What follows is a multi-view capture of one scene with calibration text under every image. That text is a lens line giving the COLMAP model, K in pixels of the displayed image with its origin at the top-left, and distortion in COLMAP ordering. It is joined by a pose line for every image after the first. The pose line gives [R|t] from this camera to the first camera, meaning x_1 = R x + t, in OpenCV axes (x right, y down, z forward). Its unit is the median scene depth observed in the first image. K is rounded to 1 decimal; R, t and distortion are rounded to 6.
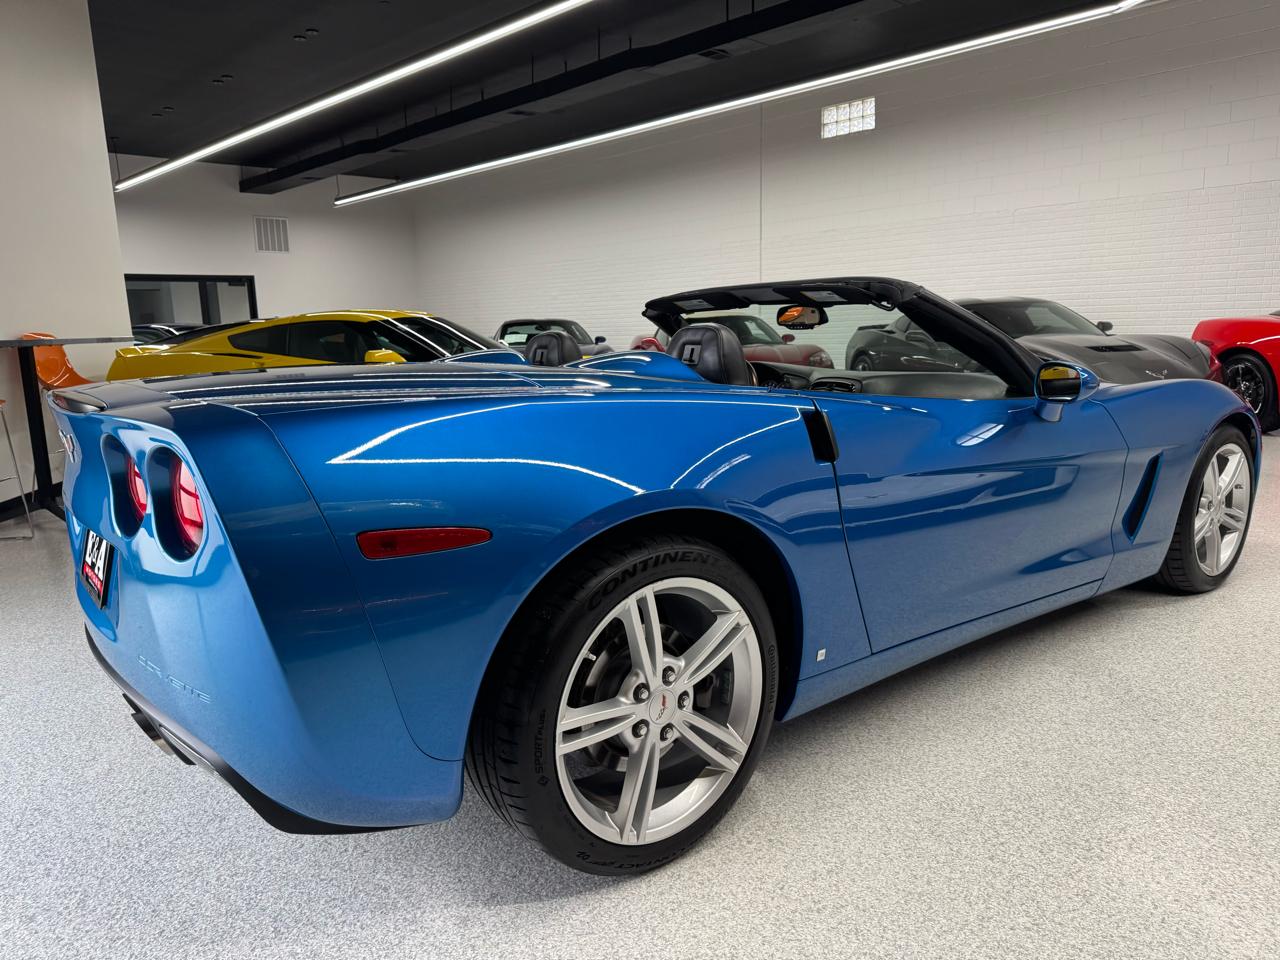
lens RADIAL K [[924.3, 0, 639.1], [0, 924.3, 481.2], [0, 0, 1]] dist [0.027894, -0.028308]
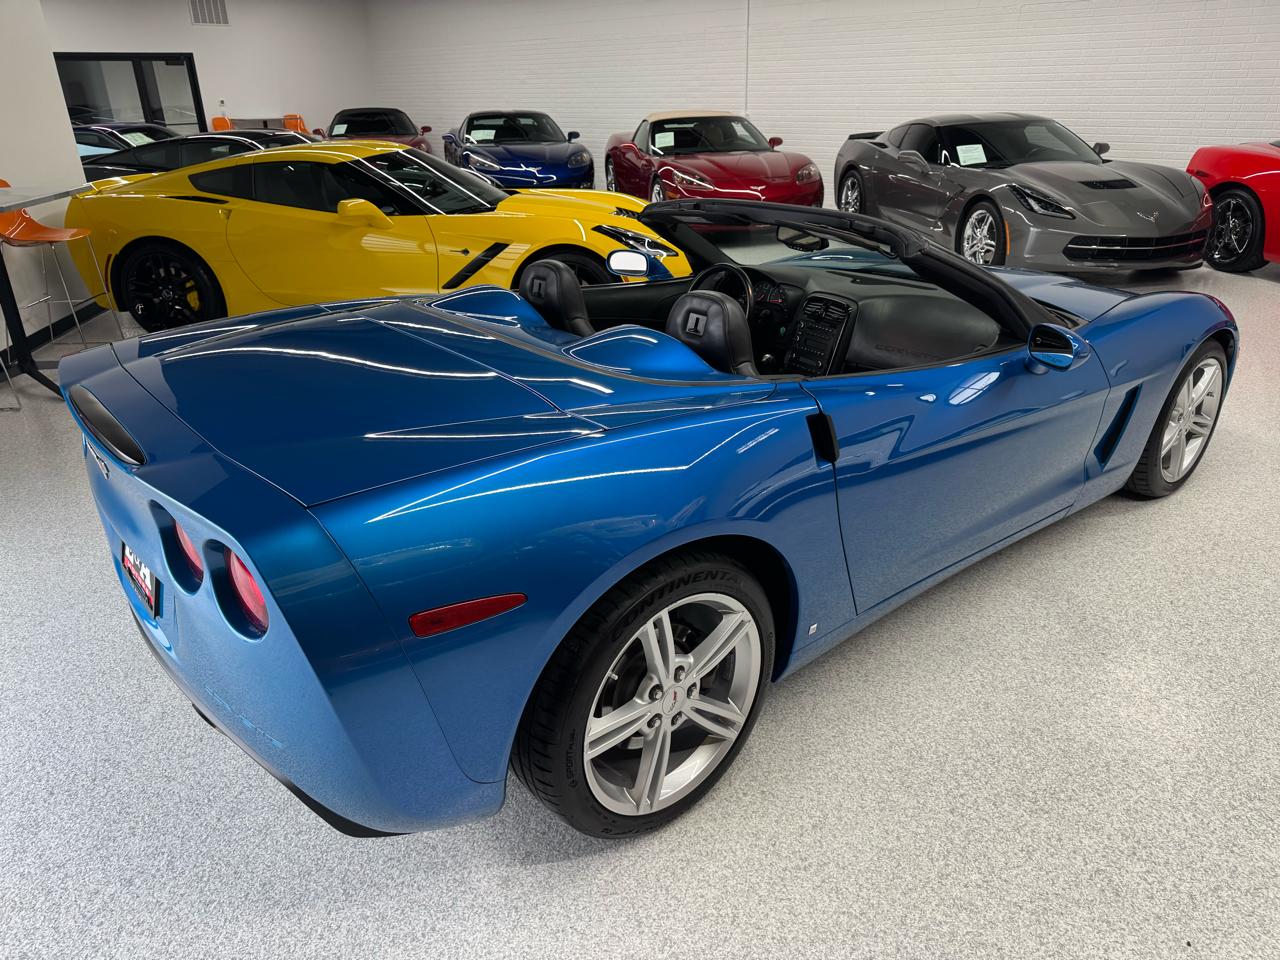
lens RADIAL K [[926.0, 0, 636.1], [0, 926.0, 478.2], [0, 0, 1]] dist [0.033206, -0.038402]
pose [[0.999562, -0.002400, 0.029494, -0.049447], [-0.004580, 0.972147, 0.234325, -0.262553], [-0.029235, -0.234358, 0.971711, -0.027116]]
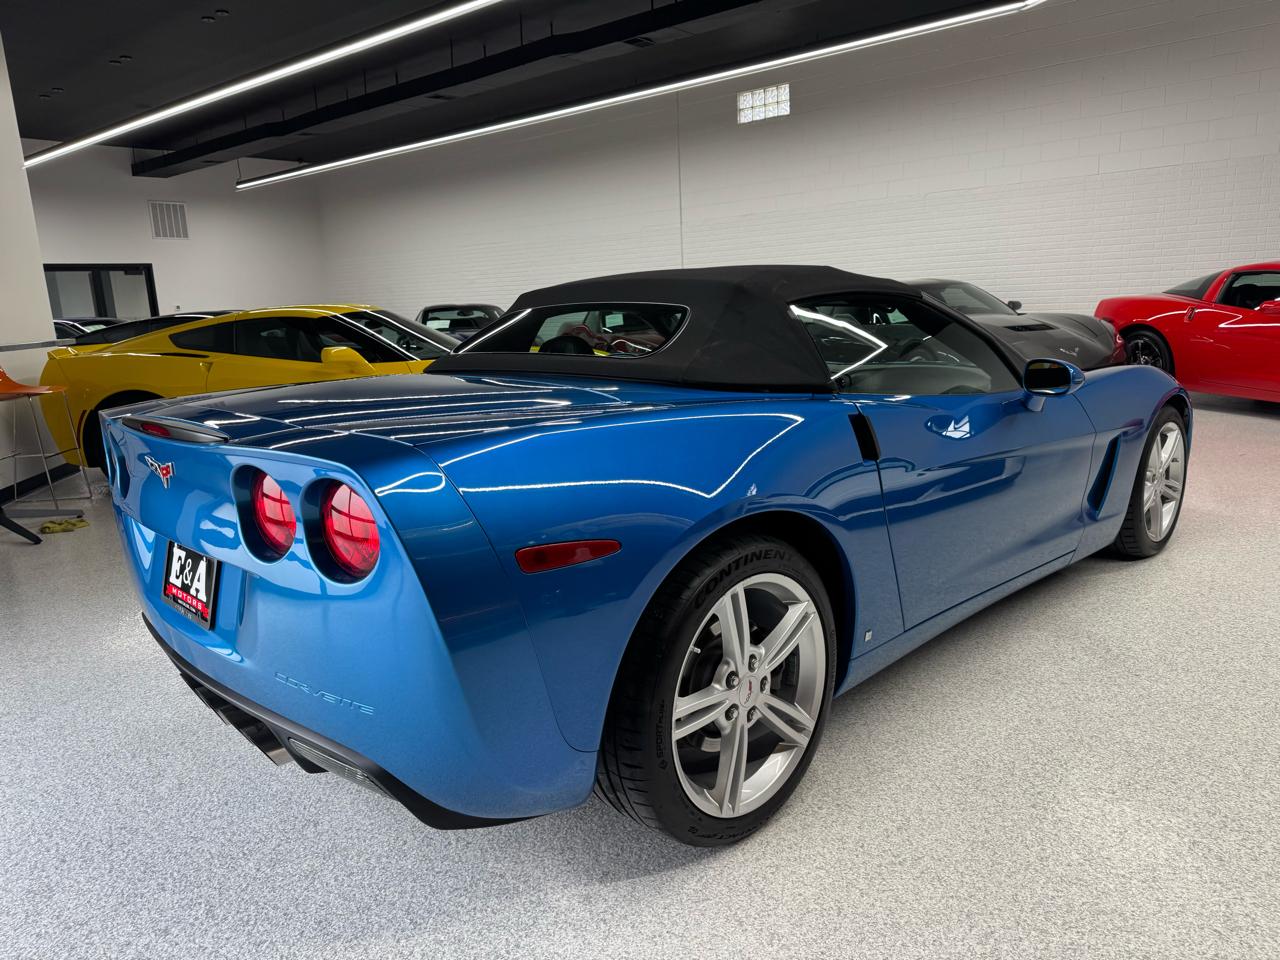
lens RADIAL K [[924.3, 0, 639.1], [0, 924.3, 481.2], [0, 0, 1]] dist [0.027894, -0.028308]
pose [[0.993931, -0.037218, 0.103516, -0.193928], [0.034814, 0.999083, 0.024943, -0.034450], [-0.104349, -0.021188, 0.994315, -0.066689]]
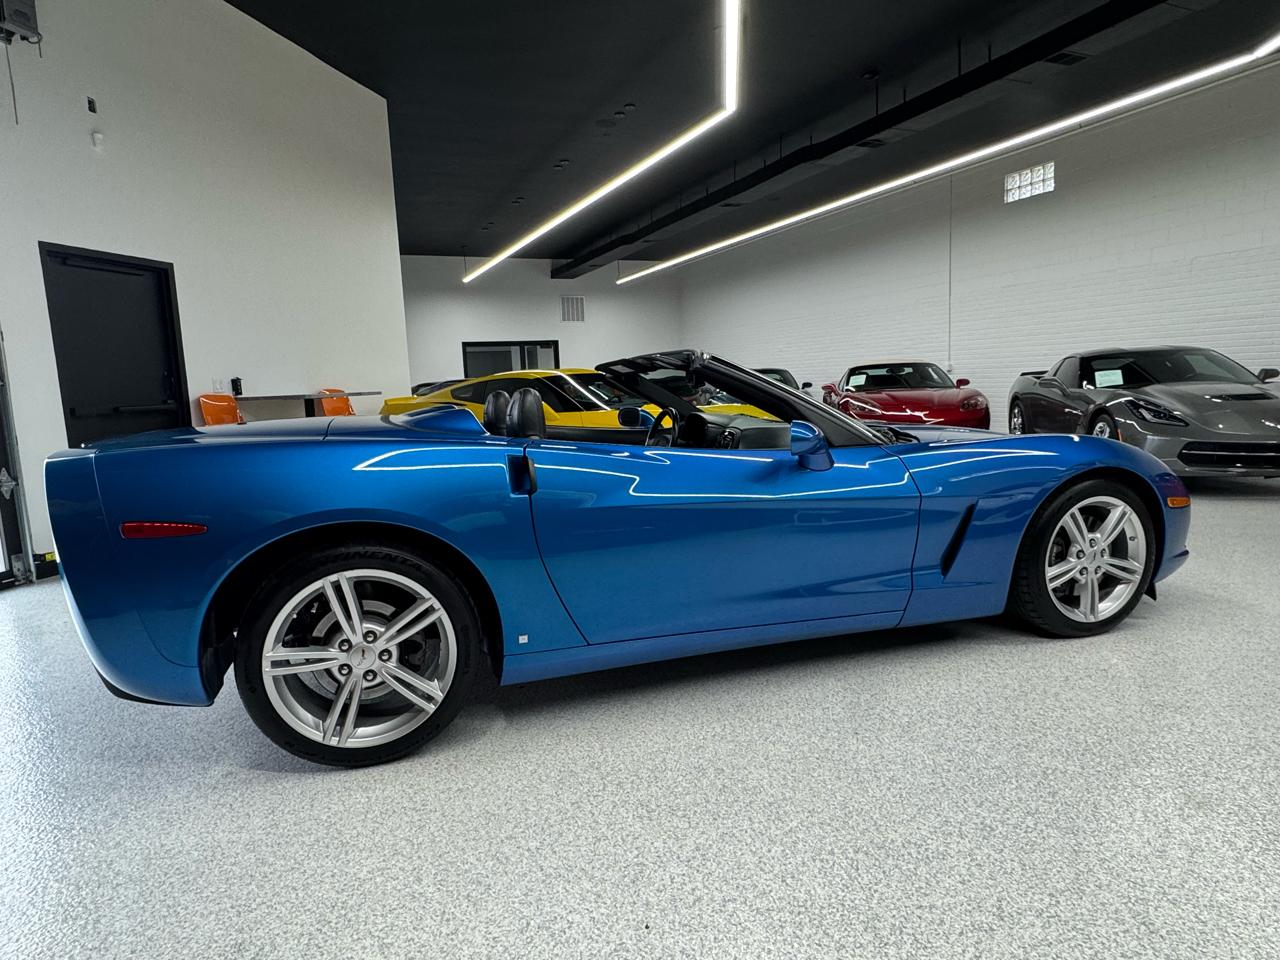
lens RADIAL K [[782.6, 0, 635.7], [0, 782.6, 479.8], [0, 0, 1]] dist [-0.006034, -0.001242]
pose [[0.933185, 0.036486, -0.357540, 0.799761], [-0.046822, 0.998697, -0.020290, -0.029157], [0.356333, 0.035675, 0.933678, -0.010772]]
